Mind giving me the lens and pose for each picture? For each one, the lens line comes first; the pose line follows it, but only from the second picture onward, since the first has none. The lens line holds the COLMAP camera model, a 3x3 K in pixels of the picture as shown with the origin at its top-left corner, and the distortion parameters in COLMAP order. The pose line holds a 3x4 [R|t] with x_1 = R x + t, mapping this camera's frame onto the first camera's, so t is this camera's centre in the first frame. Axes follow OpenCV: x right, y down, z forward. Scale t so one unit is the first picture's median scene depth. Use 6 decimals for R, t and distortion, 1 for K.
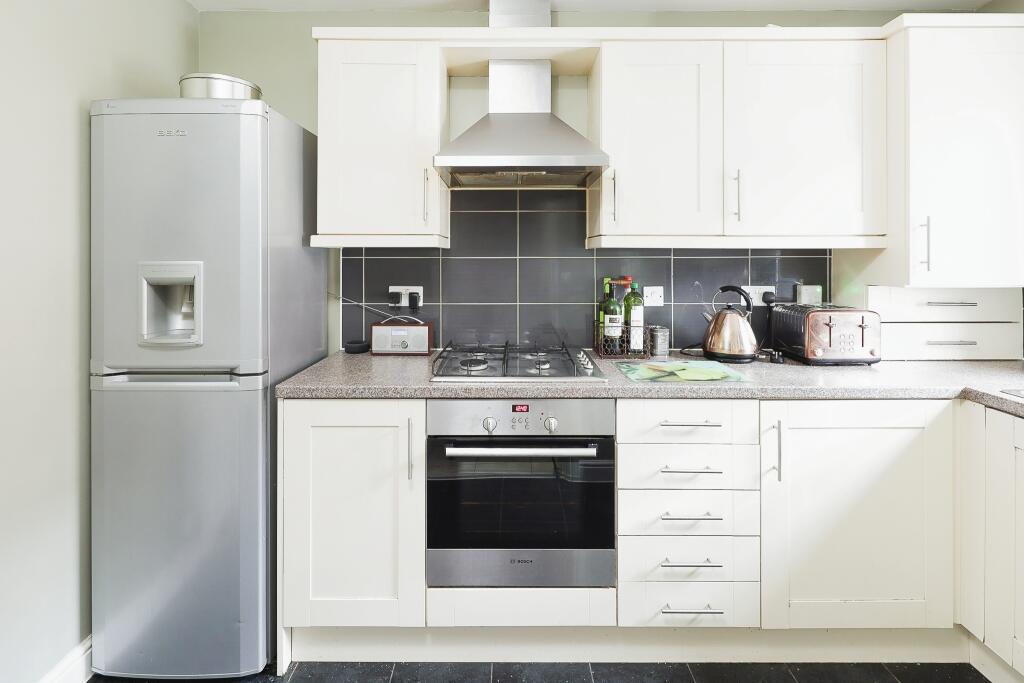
lens RADIAL K [[484.2, 0, 513.7], [0, 484.2, 255.9], [0, 0, 1]] dist [0.002610, -0.000634]
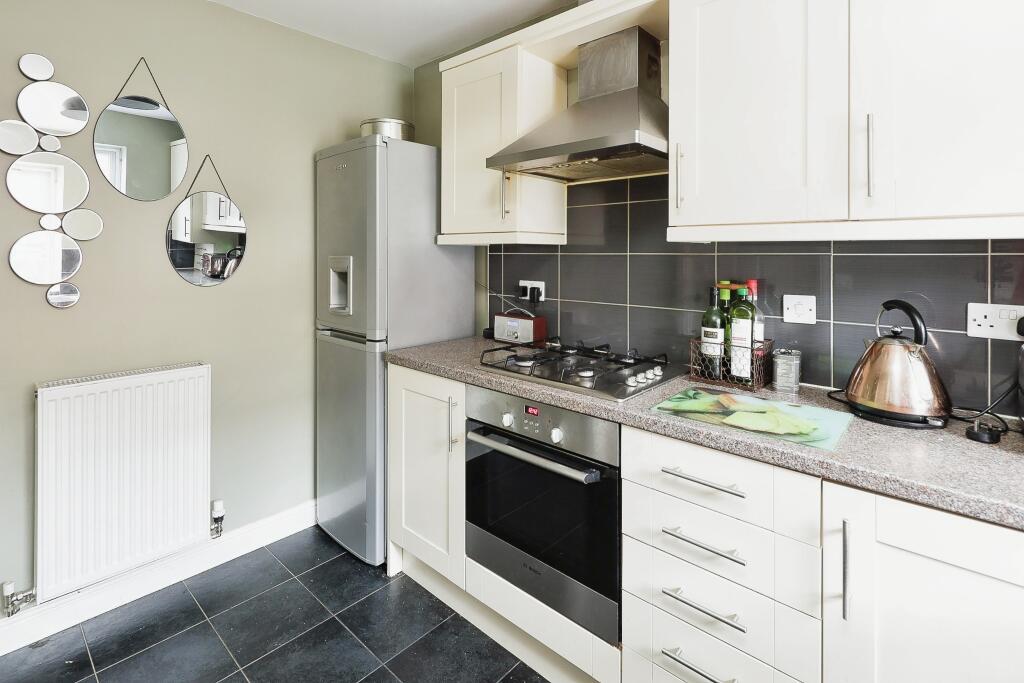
lens RADIAL K [[497.2, 0, 513.4], [0, 497.2, 252.1], [0, 0, 1]] dist [-0.001005, -0.002485]
pose [[0.734131, -0.000253, -0.679008, 0.518749], [0.000293, 1.000000, -0.000056, -0.000089], [0.679008, -0.000158, 0.734131, 0.197186]]
